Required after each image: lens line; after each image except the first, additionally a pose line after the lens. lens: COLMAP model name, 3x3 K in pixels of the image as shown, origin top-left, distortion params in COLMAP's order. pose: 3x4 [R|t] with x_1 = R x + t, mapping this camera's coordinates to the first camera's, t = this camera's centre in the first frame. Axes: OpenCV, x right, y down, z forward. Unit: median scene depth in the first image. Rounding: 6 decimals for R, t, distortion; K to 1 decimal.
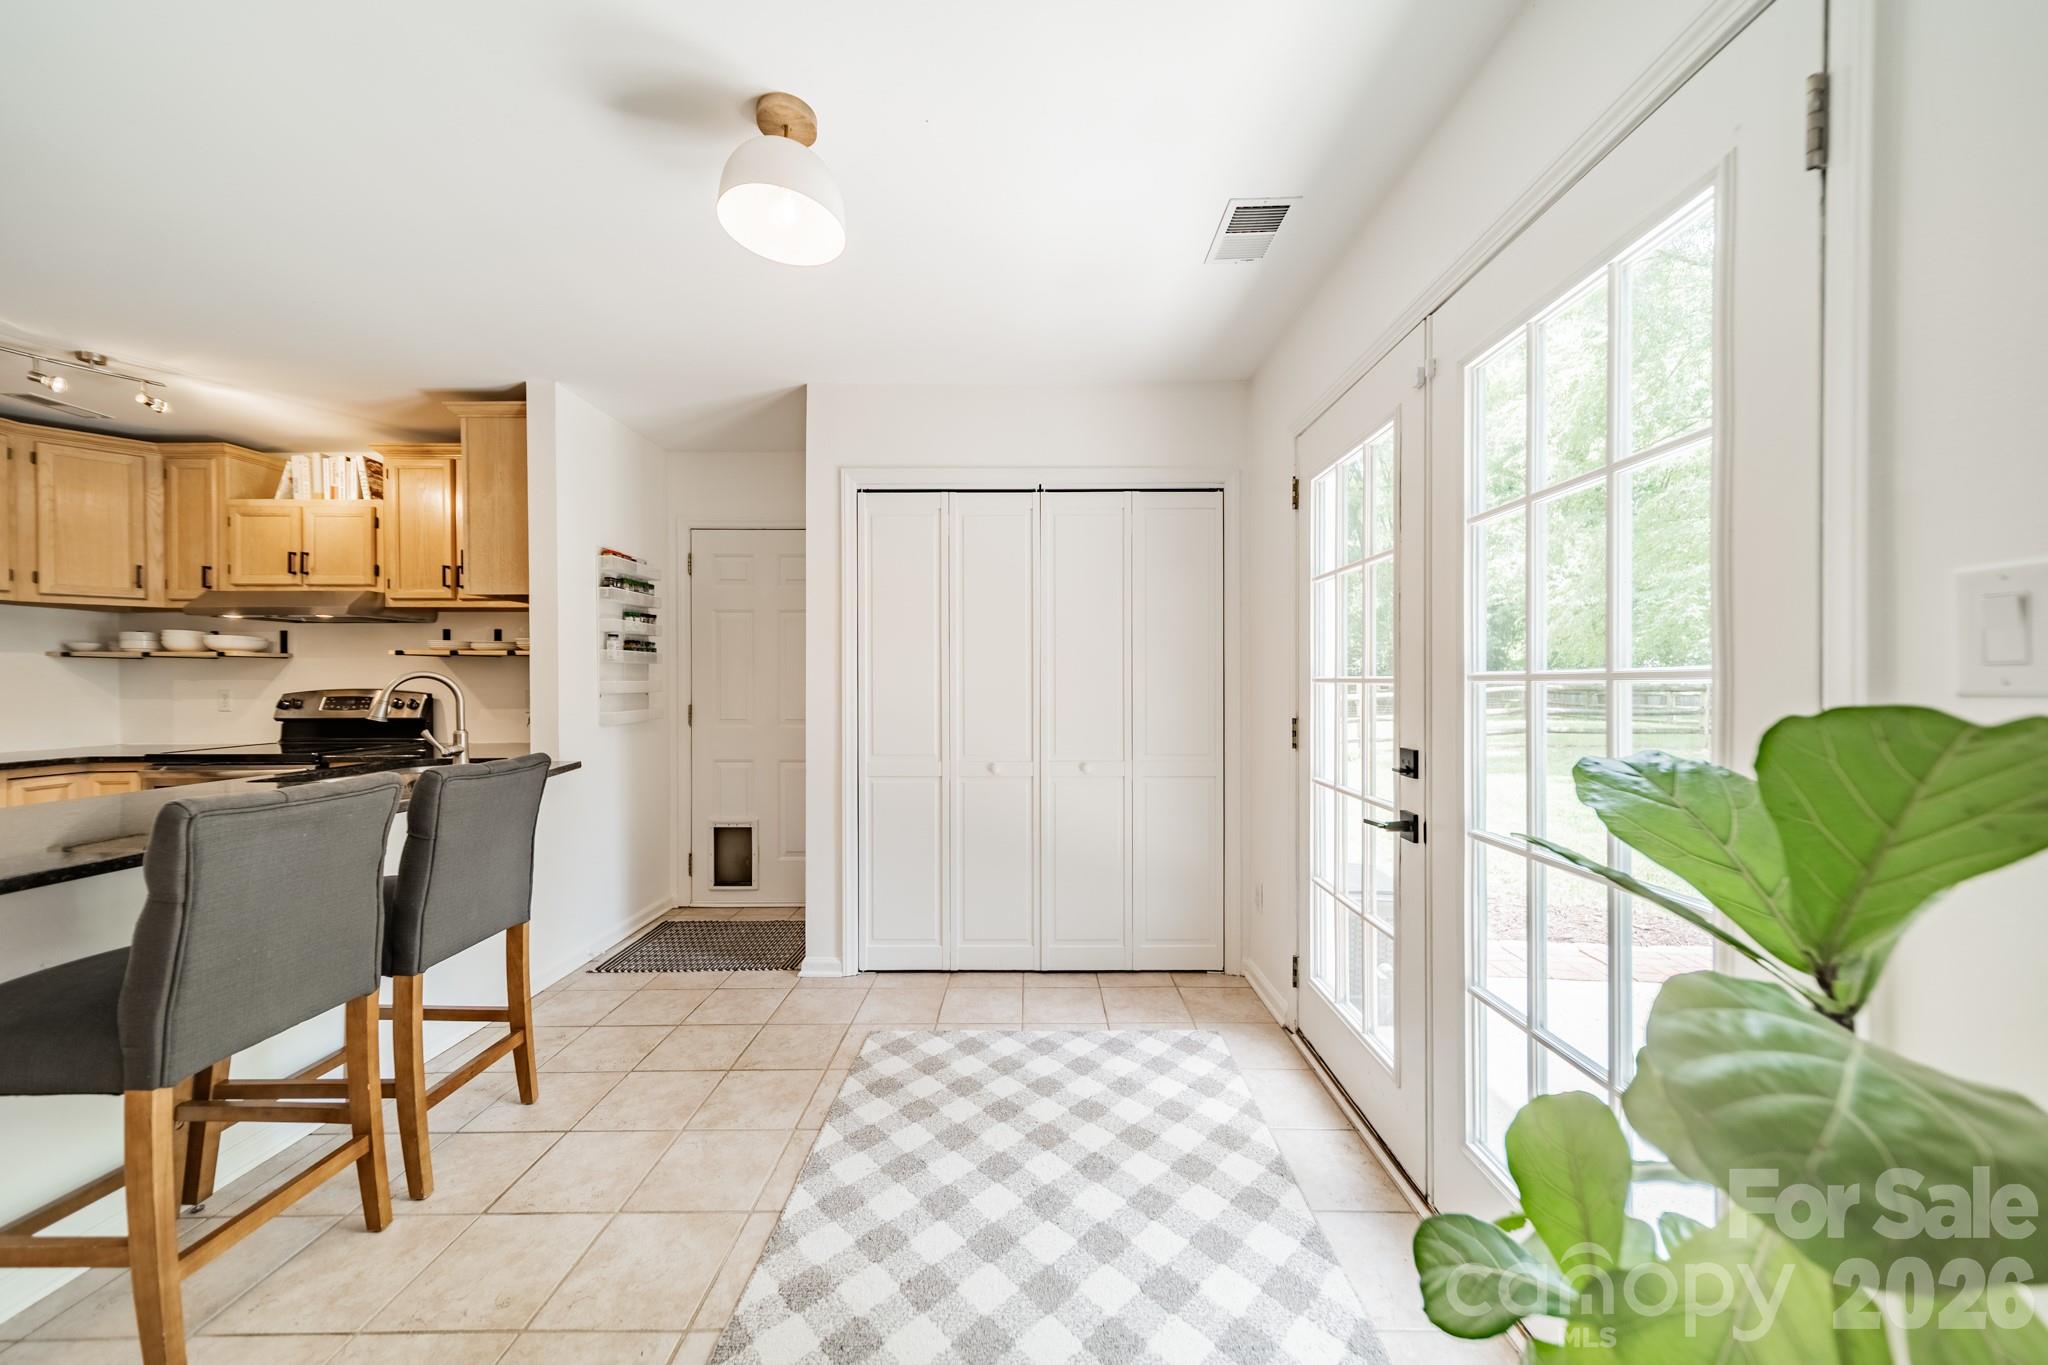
lens RADIAL K [[727.2, 0, 1035.2], [0, 727.2, 685.9], [0, 0, 1]] dist [0.008753, -0.000363]
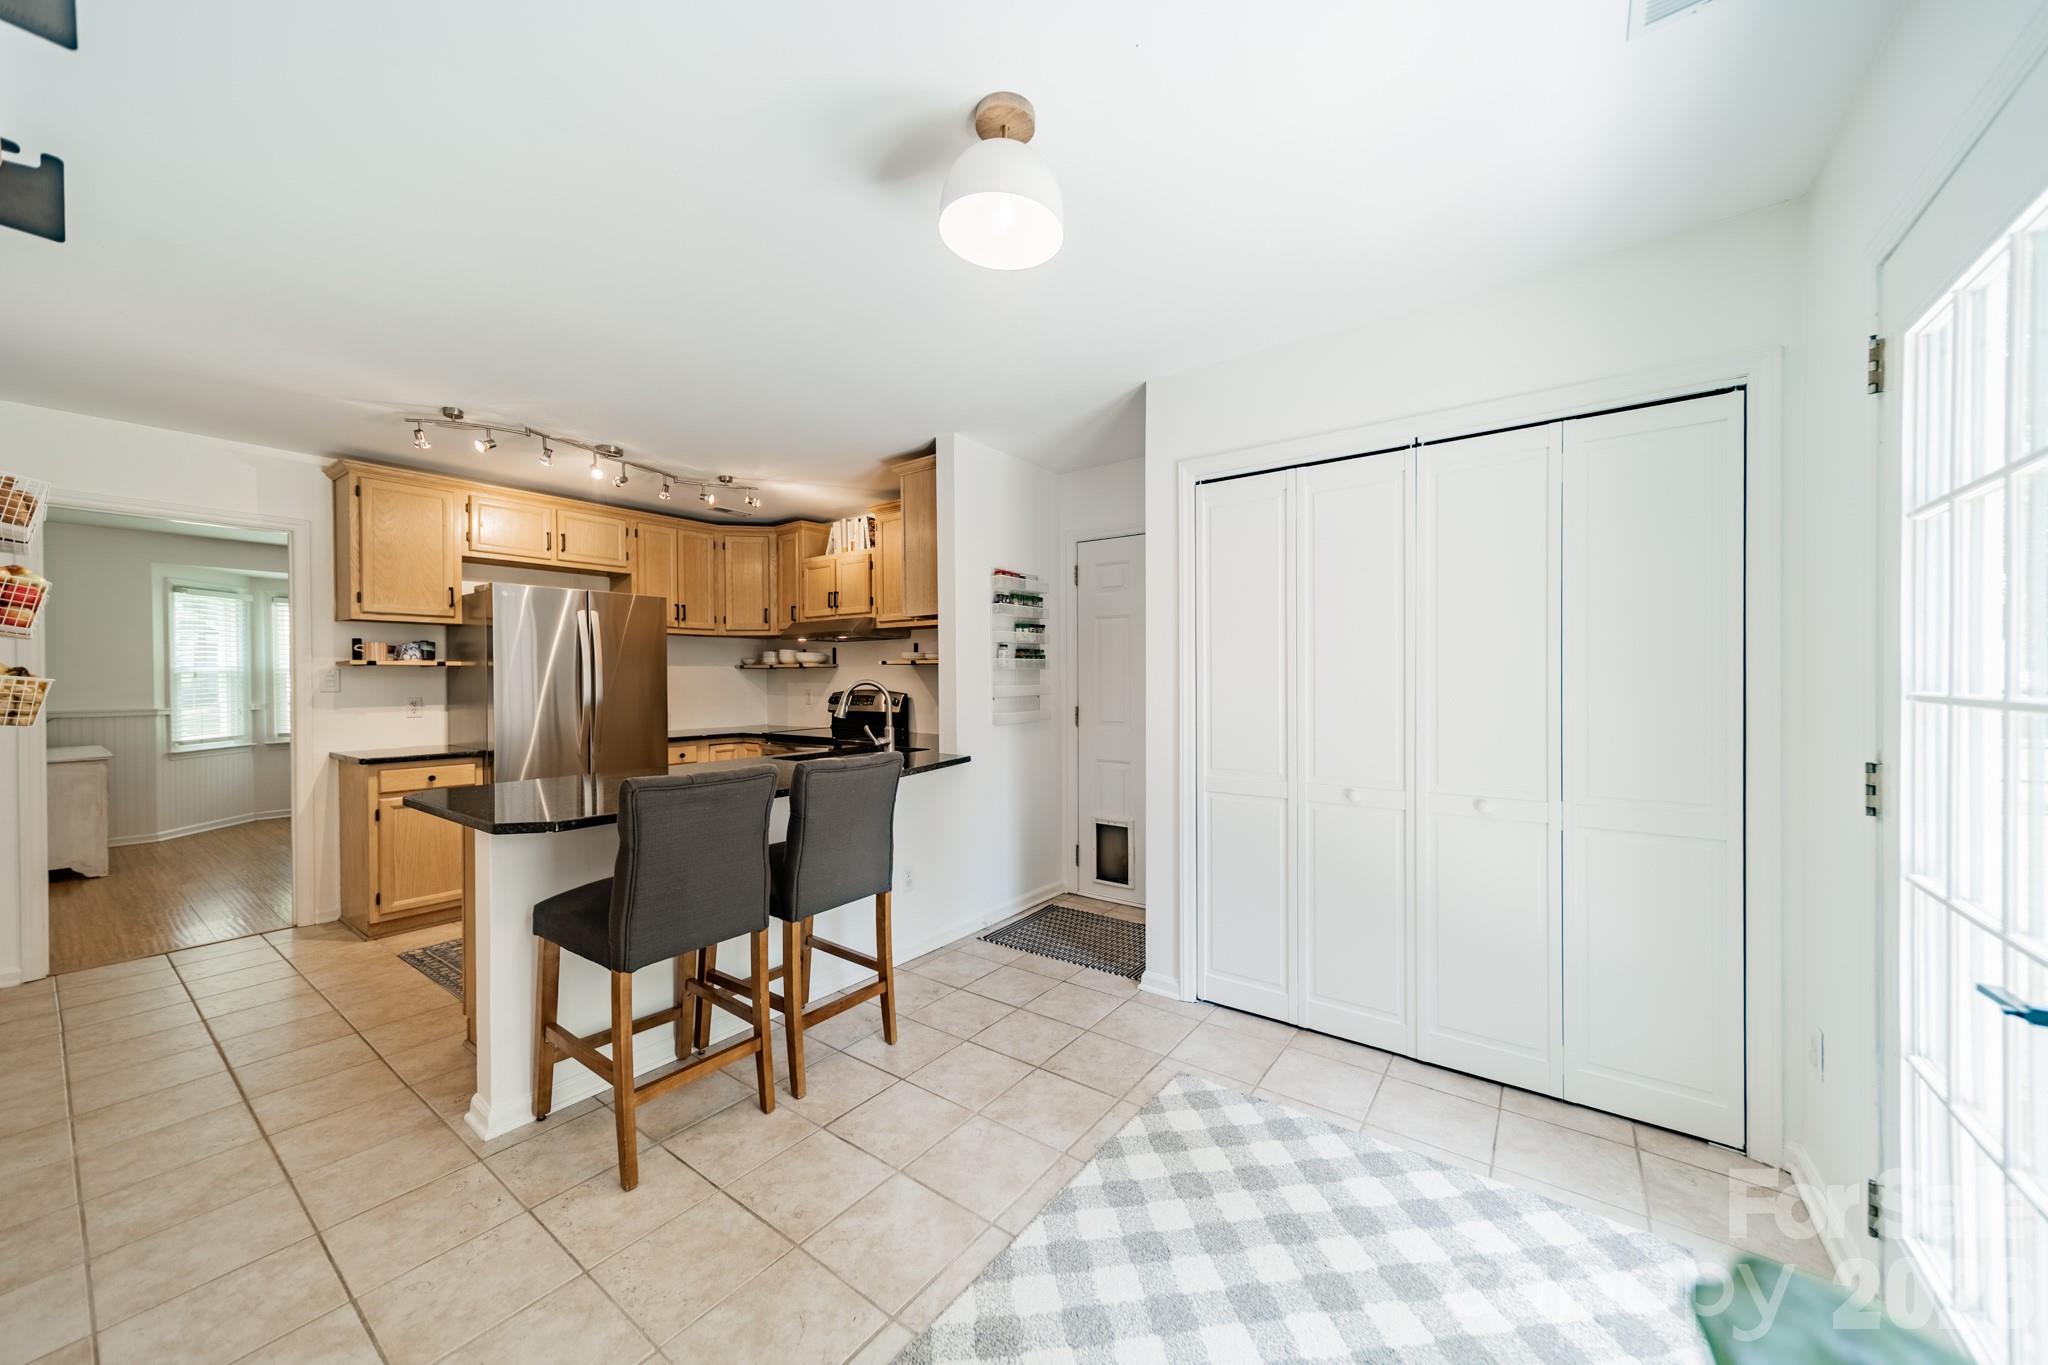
lens RADIAL K [[727.2, 0, 1029.6], [0, 727.2, 683.9], [0, 0, 1]] dist [0.008753, -0.000363]
pose [[0.806000, 0.002685, -0.591910, 0.127752], [-0.000076, 0.999990, 0.004433, -0.014905], [0.591916, -0.003528, 0.805992, 0.115283]]
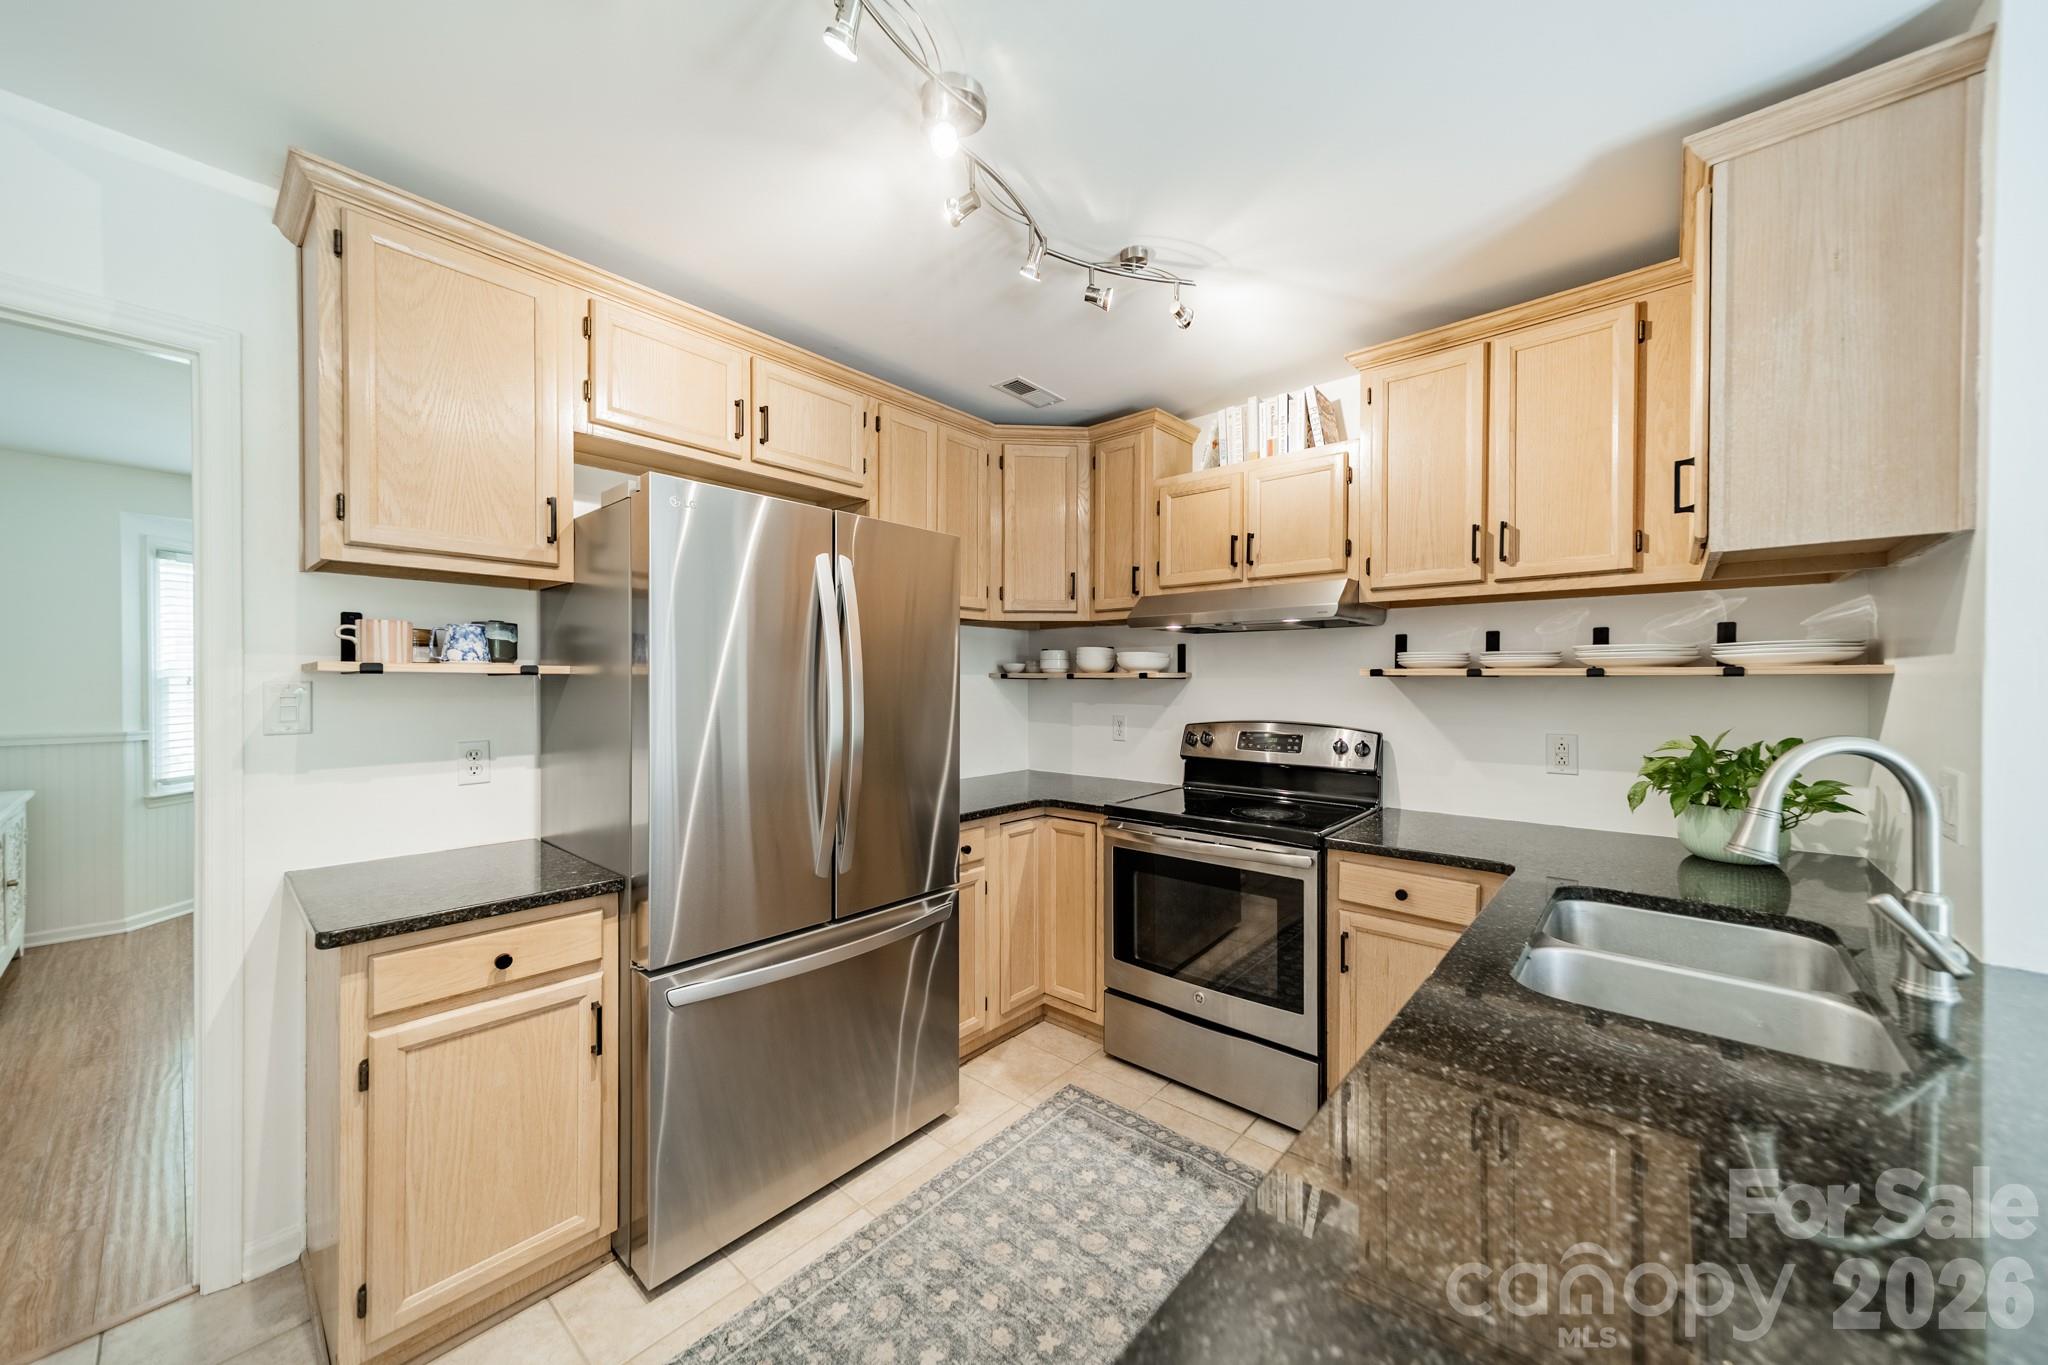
lens RADIAL K [[727.2, 0, 1030.5], [0, 727.2, 687.0], [0, 0, 1]] dist [0.008753, -0.000363]
pose [[0.758042, 0.008998, -0.652144, -0.762498], [-0.008754, 0.999955, 0.003621, -0.036281], [0.652147, 0.002964, 0.758086, 0.352833]]
